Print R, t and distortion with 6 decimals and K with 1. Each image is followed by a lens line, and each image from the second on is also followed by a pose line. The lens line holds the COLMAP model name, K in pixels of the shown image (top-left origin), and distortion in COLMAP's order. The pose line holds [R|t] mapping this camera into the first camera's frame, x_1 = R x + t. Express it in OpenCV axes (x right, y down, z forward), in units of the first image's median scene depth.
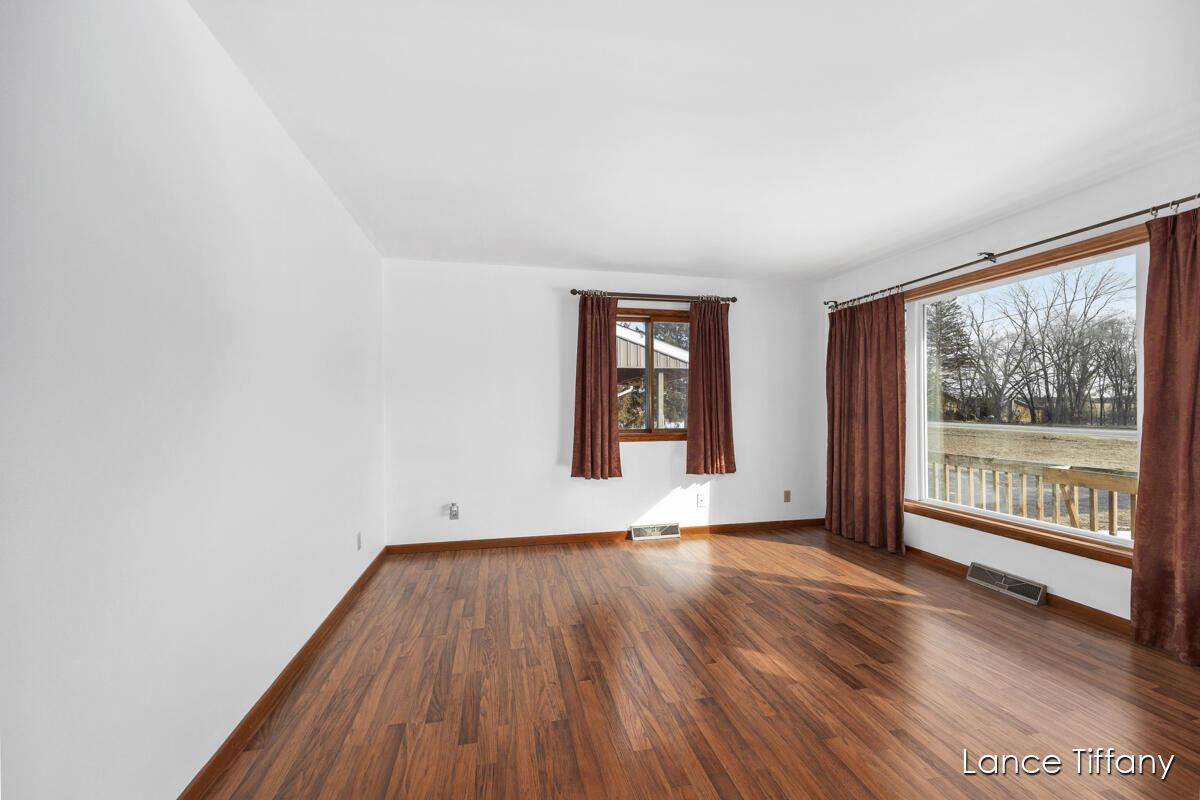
lens RADIAL K [[484.0, 0, 600.8], [0, 484.0, 407.3], [0, 0, 1]] dist [-0.000051, -0.000204]
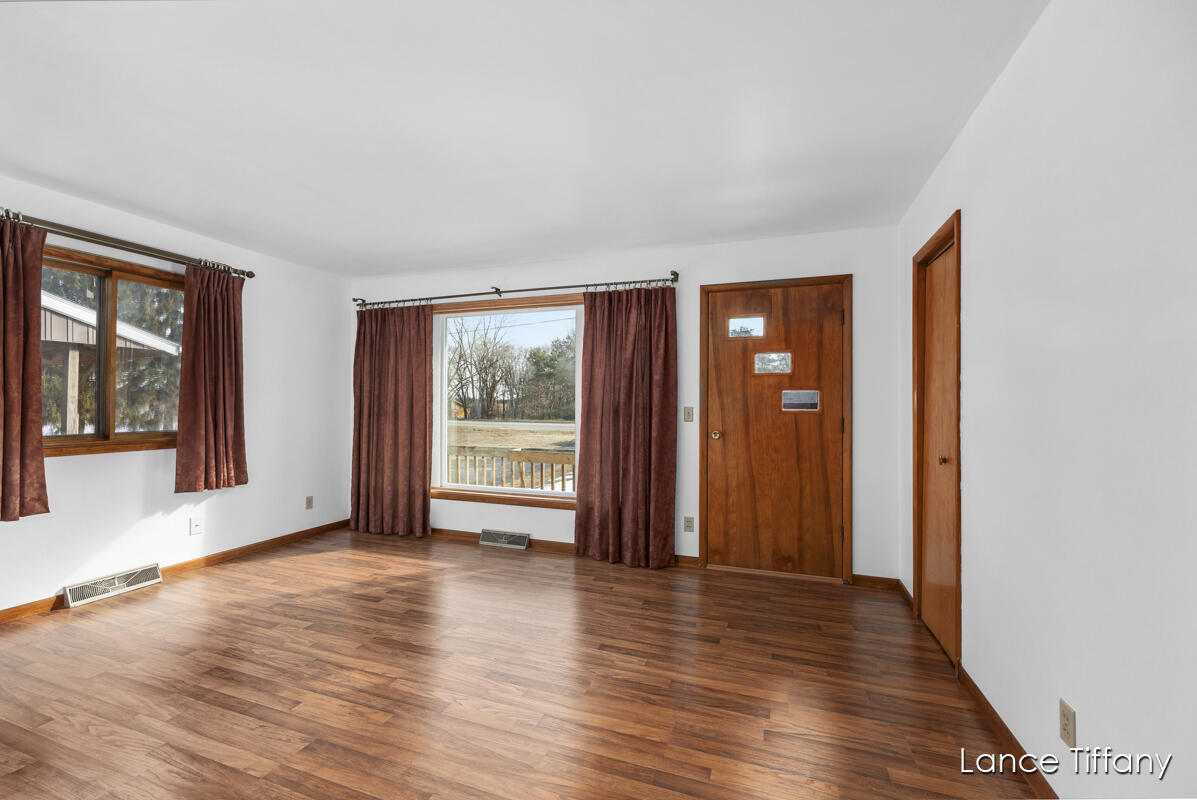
lens RADIAL K [[492.3, 0, 598.5], [0, 492.3, 400.0], [0, 0, 1]] dist [-0.000391, 0.000010]
pose [[0.526255, 0.017485, 0.850147, -0.132752], [-0.009293, 0.999847, -0.014812, -0.000651], [-0.850276, -0.000105, 0.526337, 0.052162]]
